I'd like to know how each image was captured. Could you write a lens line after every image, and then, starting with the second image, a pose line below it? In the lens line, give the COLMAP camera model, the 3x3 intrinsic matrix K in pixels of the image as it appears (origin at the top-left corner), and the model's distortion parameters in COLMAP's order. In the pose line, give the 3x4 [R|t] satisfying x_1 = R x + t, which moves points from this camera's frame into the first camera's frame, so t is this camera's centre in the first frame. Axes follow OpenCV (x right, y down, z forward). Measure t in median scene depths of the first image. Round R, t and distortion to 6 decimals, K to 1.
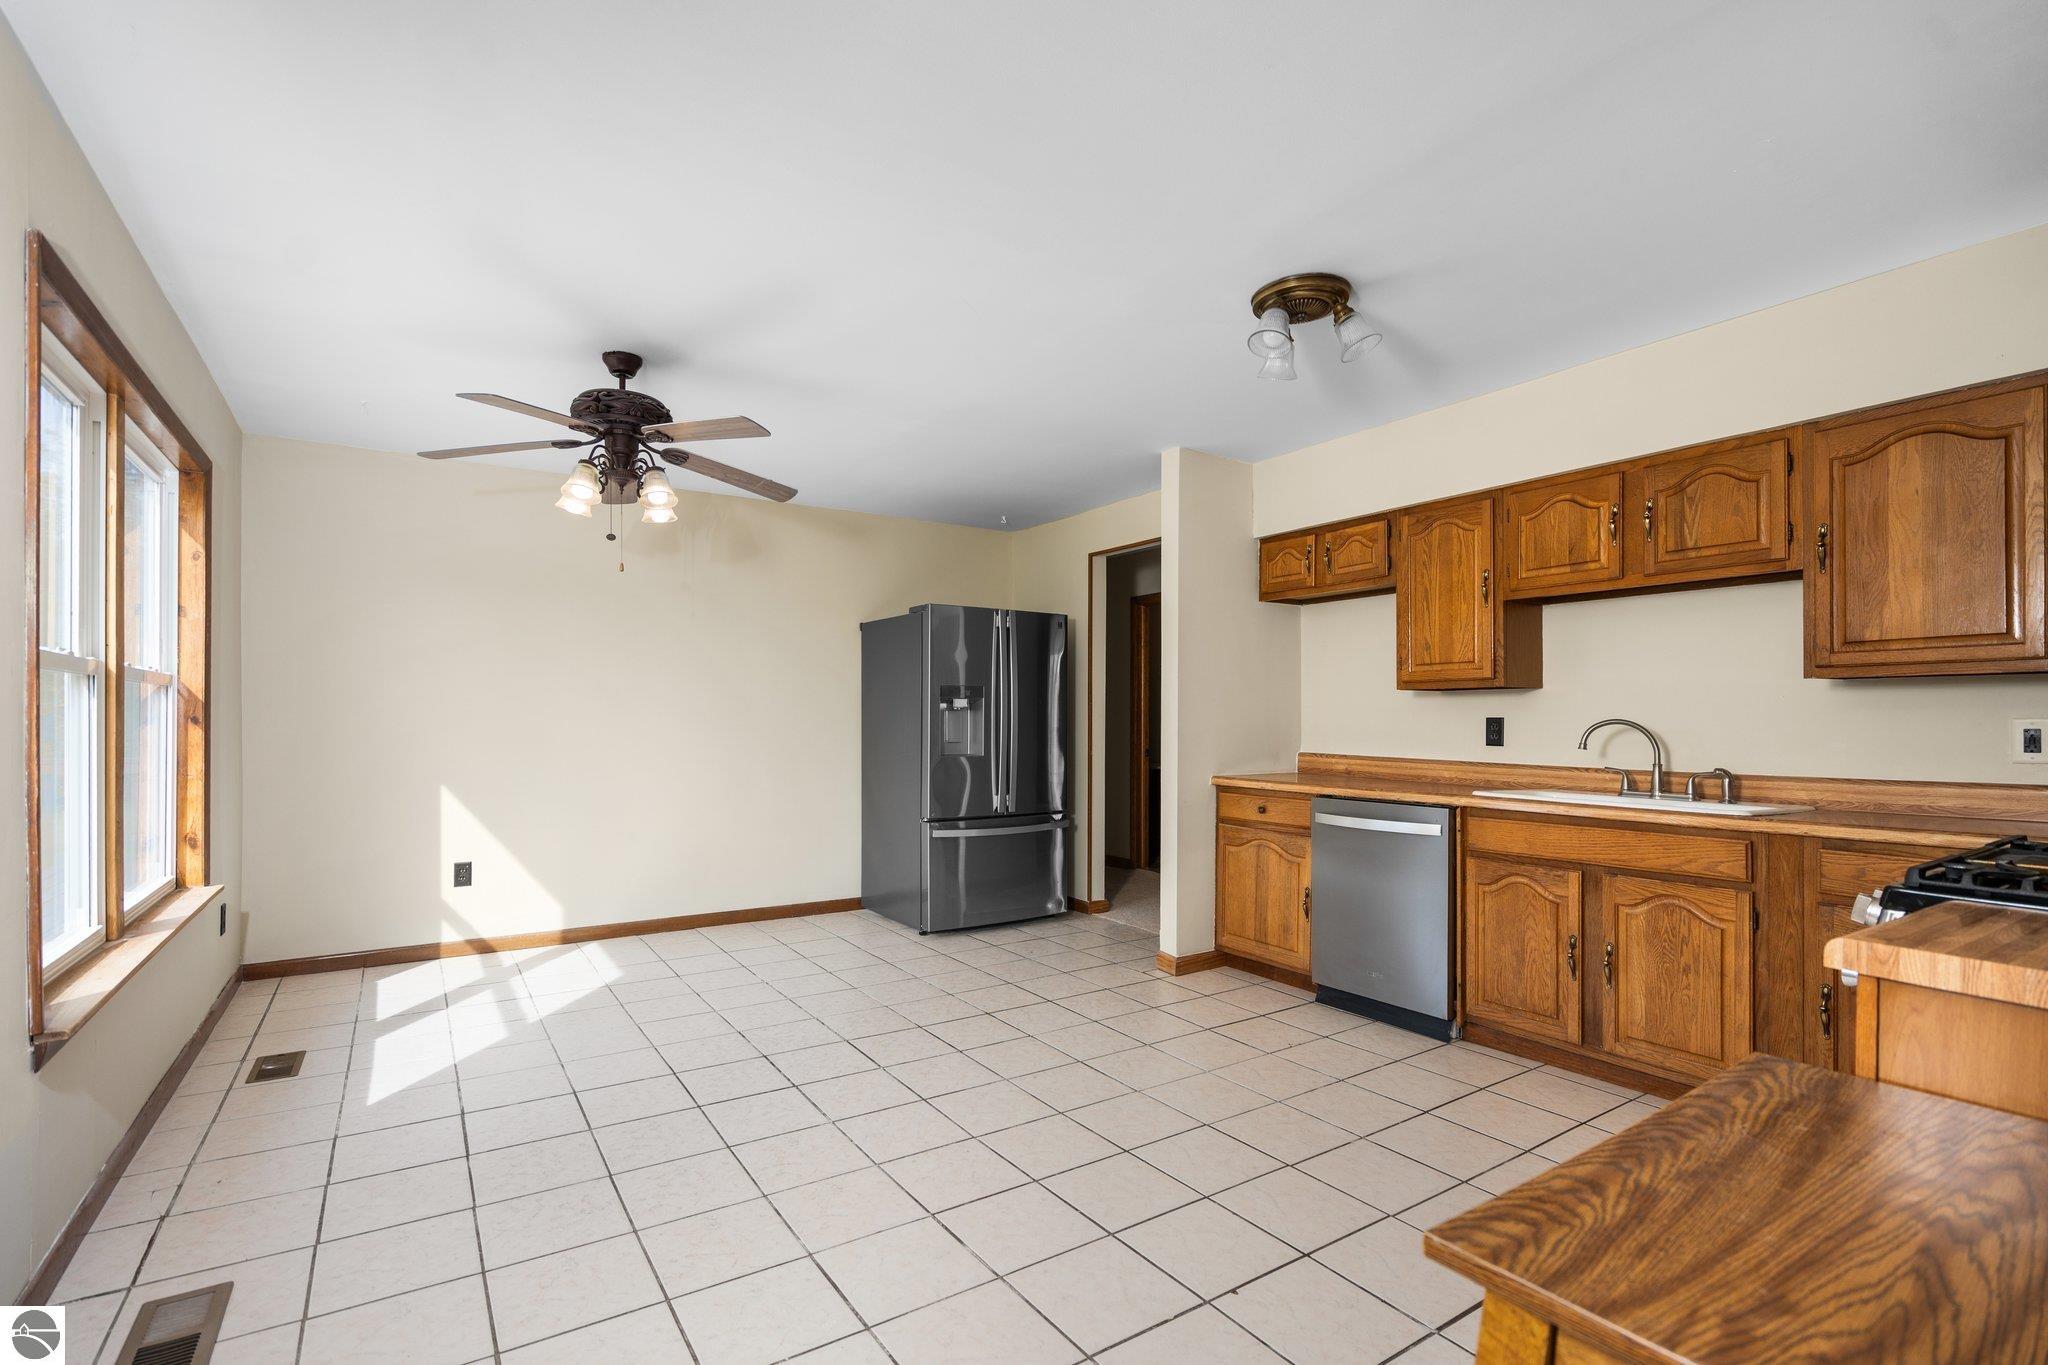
lens RADIAL K [[935.7, 0, 1020.2], [0, 935.7, 724.2], [0, 0, 1]] dist [-0.000706, 0.000050]
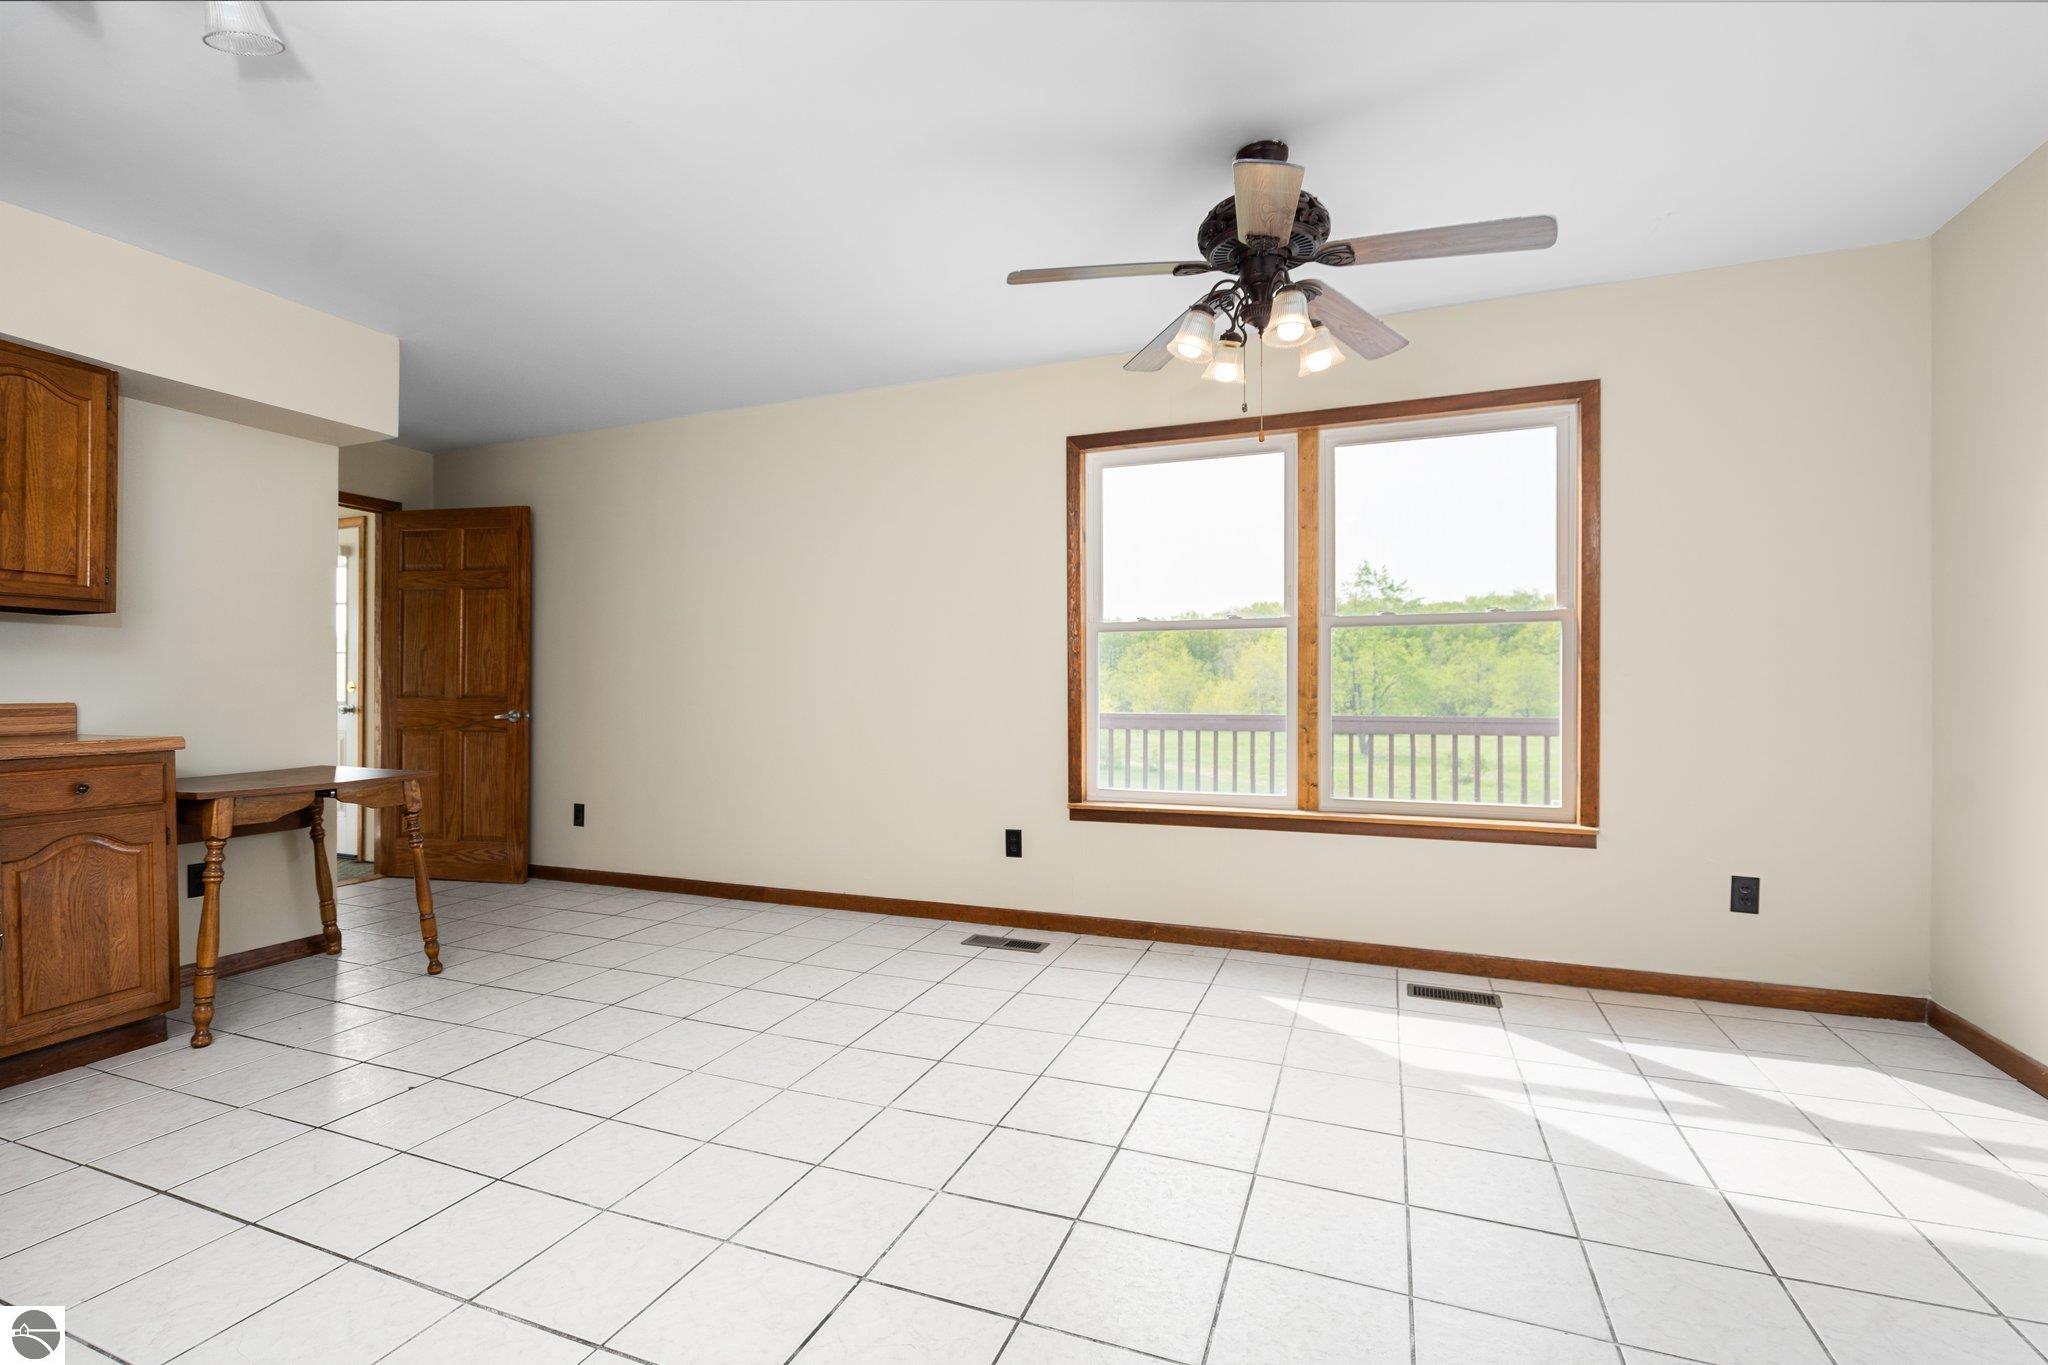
lens RADIAL K [[925.3, 0, 1019.5], [0, 925.3, 686.5], [0, 0, 1]] dist [-0.001609, -0.000102]
pose [[-0.825777, -0.001451, -0.563994, 0.150237], [-0.004638, 0.999980, 0.004218, 0.026450], [0.563977, 0.006099, -0.825768, 1.469601]]
